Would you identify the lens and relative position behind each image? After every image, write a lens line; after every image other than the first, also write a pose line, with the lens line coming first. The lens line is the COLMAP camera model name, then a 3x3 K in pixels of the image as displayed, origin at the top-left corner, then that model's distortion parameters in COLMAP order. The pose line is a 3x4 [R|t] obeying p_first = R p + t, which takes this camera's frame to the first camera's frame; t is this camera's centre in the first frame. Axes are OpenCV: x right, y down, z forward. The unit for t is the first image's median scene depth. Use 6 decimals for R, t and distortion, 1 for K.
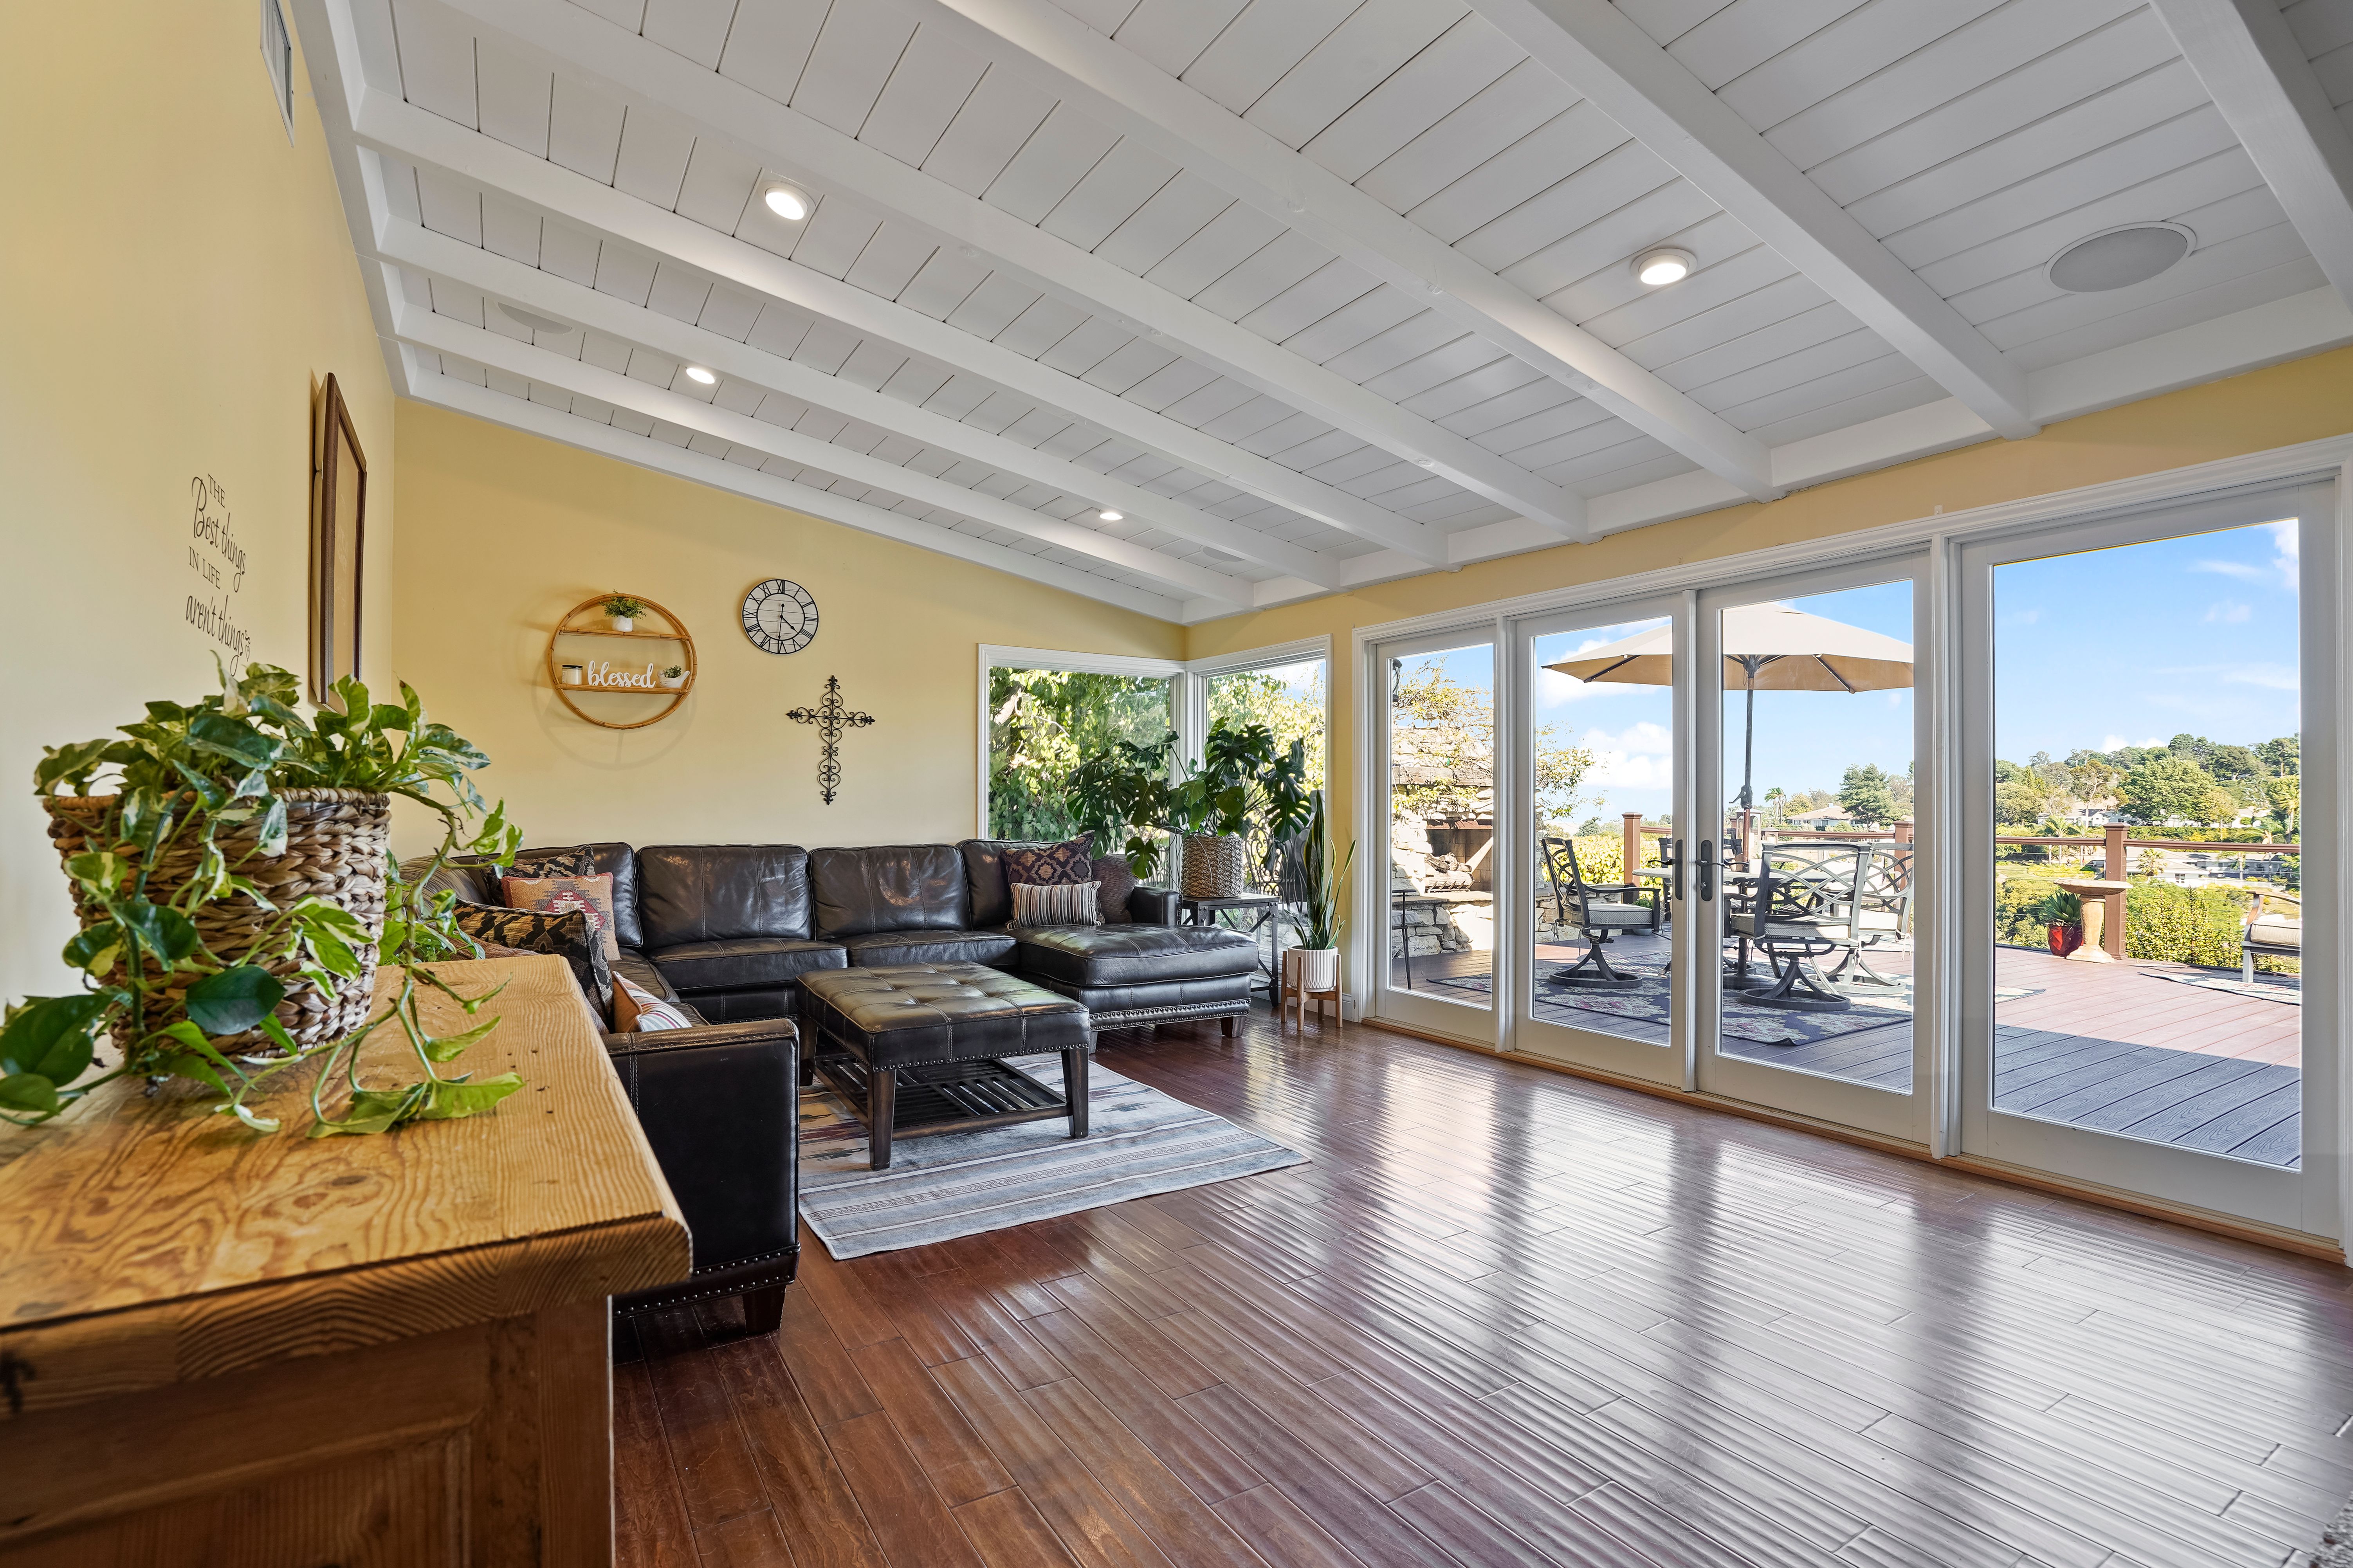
lens RADIAL K [[1093.2, 0, 1128.3], [0, 1093.2, 792.9], [0, 0, 1]] dist [-0.044130, 0.009671]
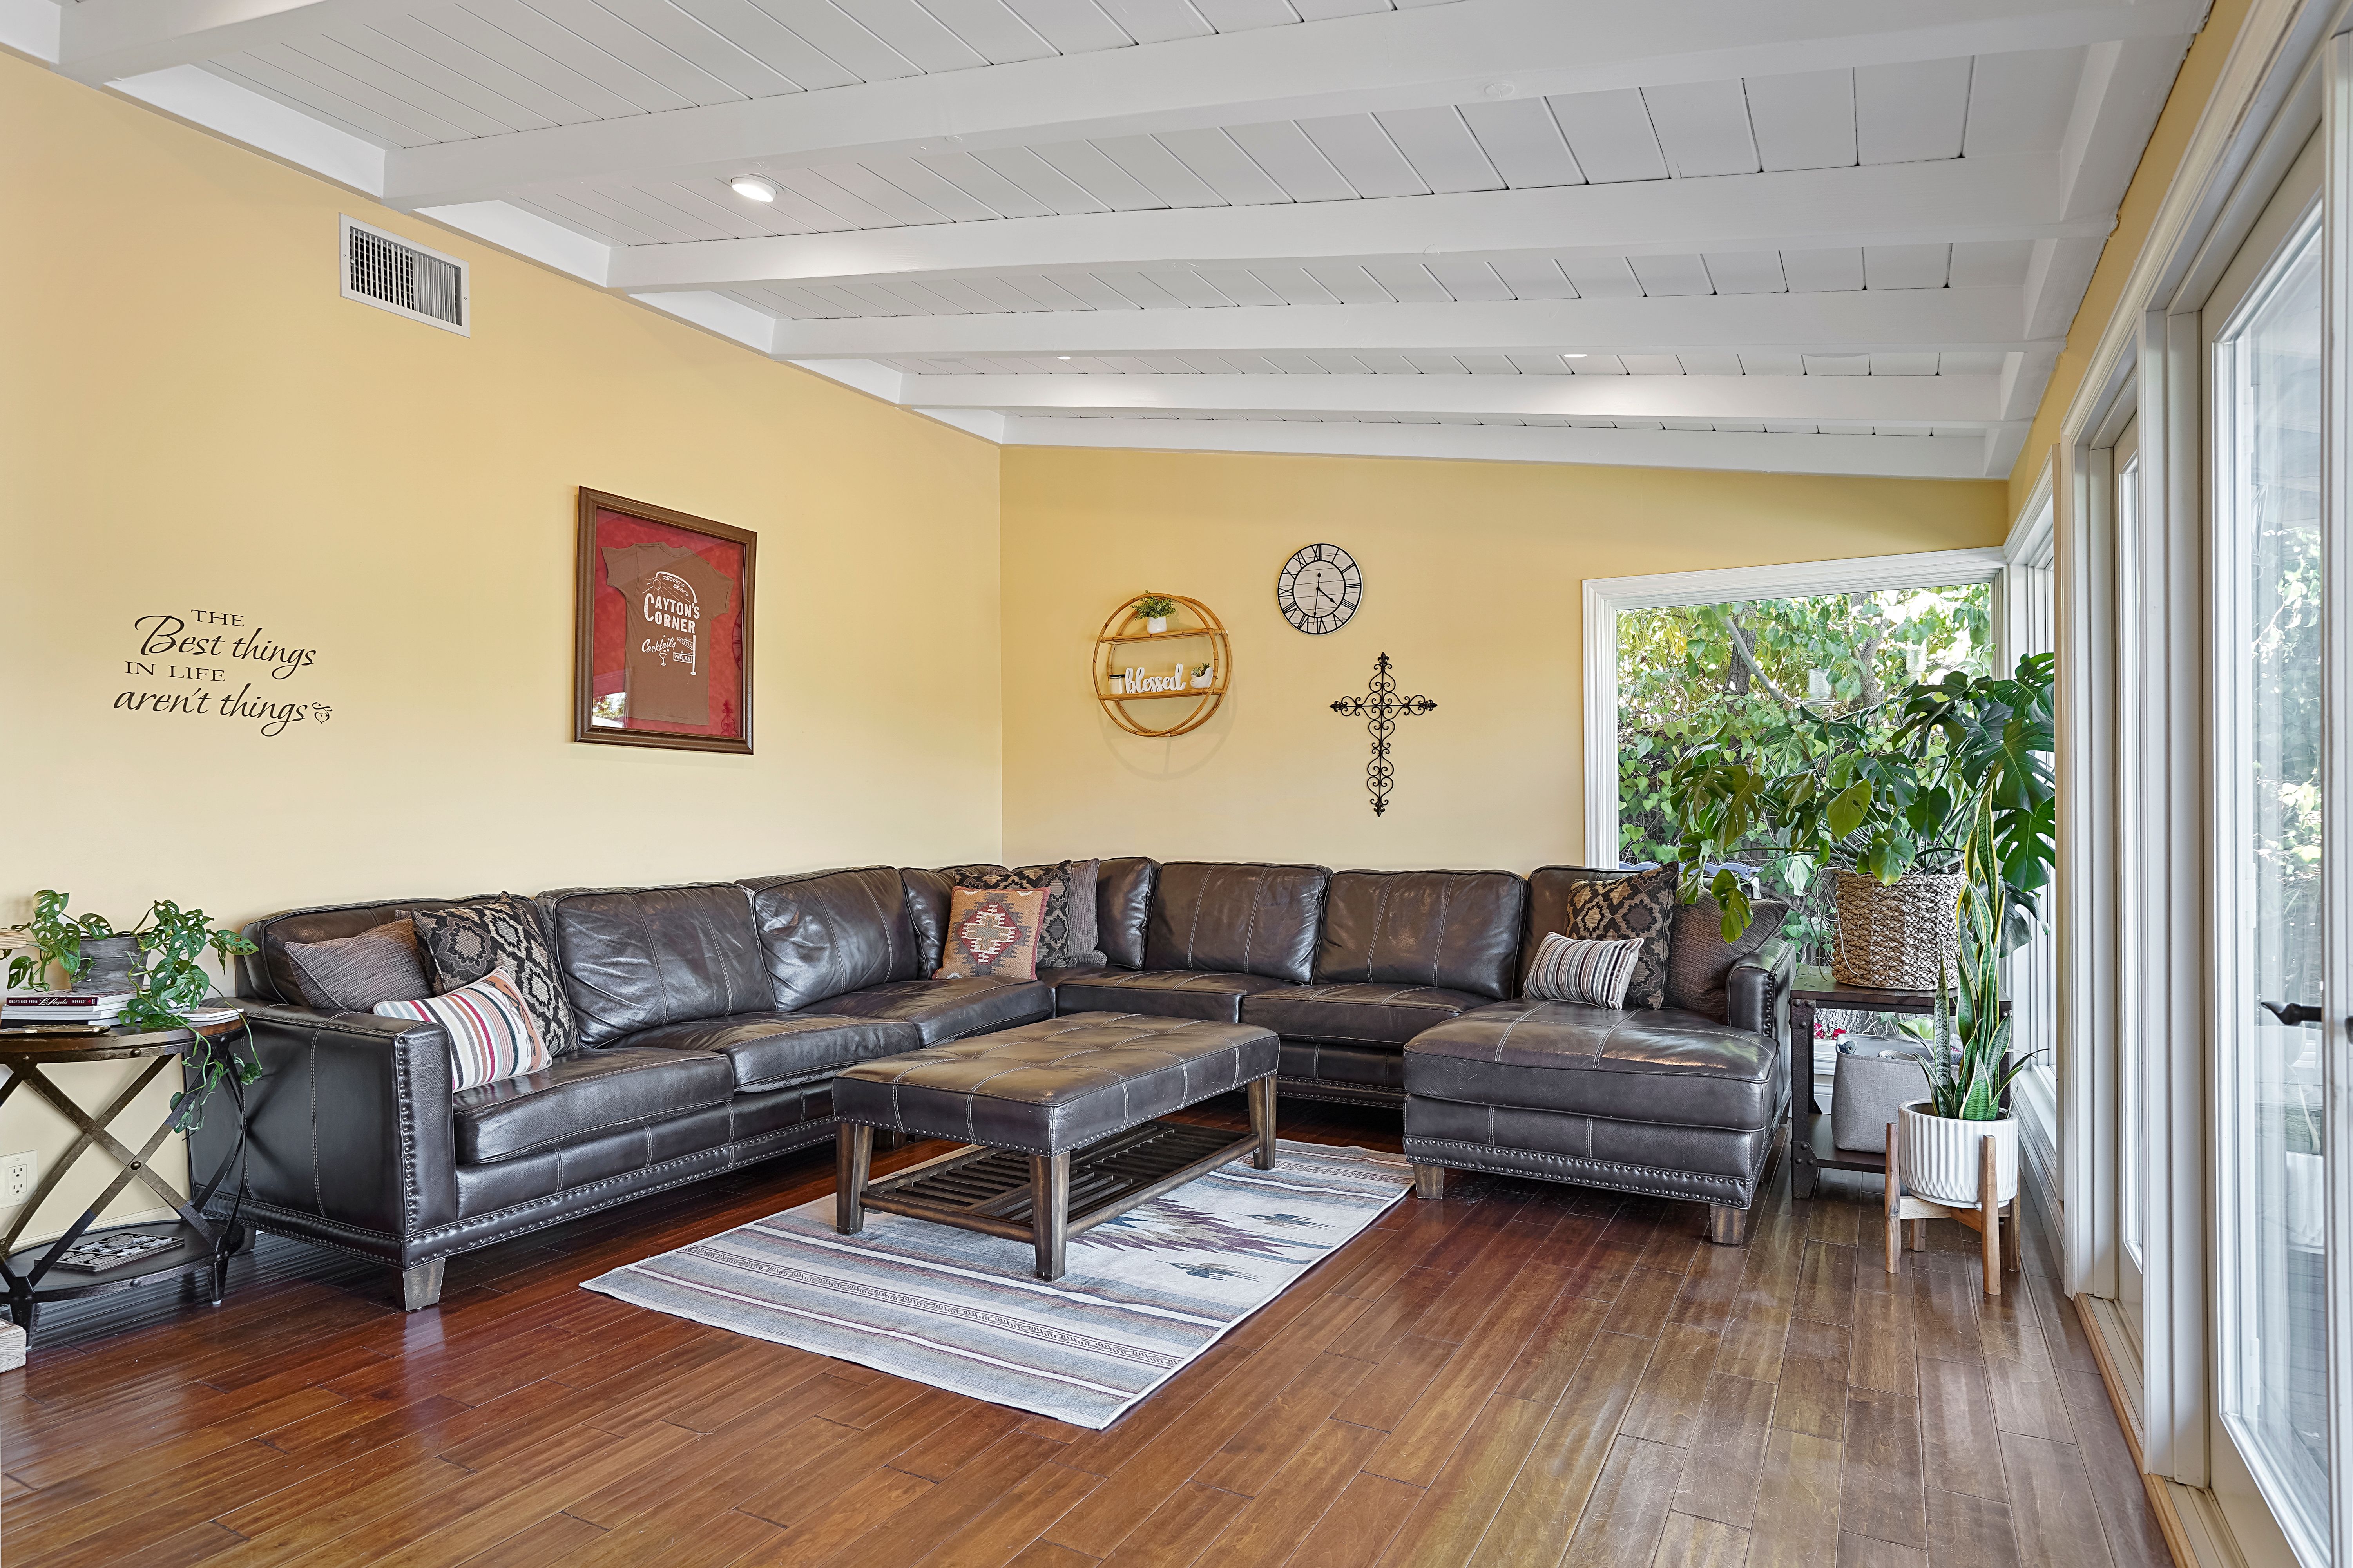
lens RADIAL K [[1294.2, 0, 1176.8], [0, 1294.2, 795.6], [0, 0, 1]] dist [-0.017627, 0.000020]
pose [[0.507147, -0.017533, -0.861681, 0.499039], [0.012683, 0.999837, -0.012879, 0.006453], [0.861767, -0.004398, 0.507286, 0.434914]]
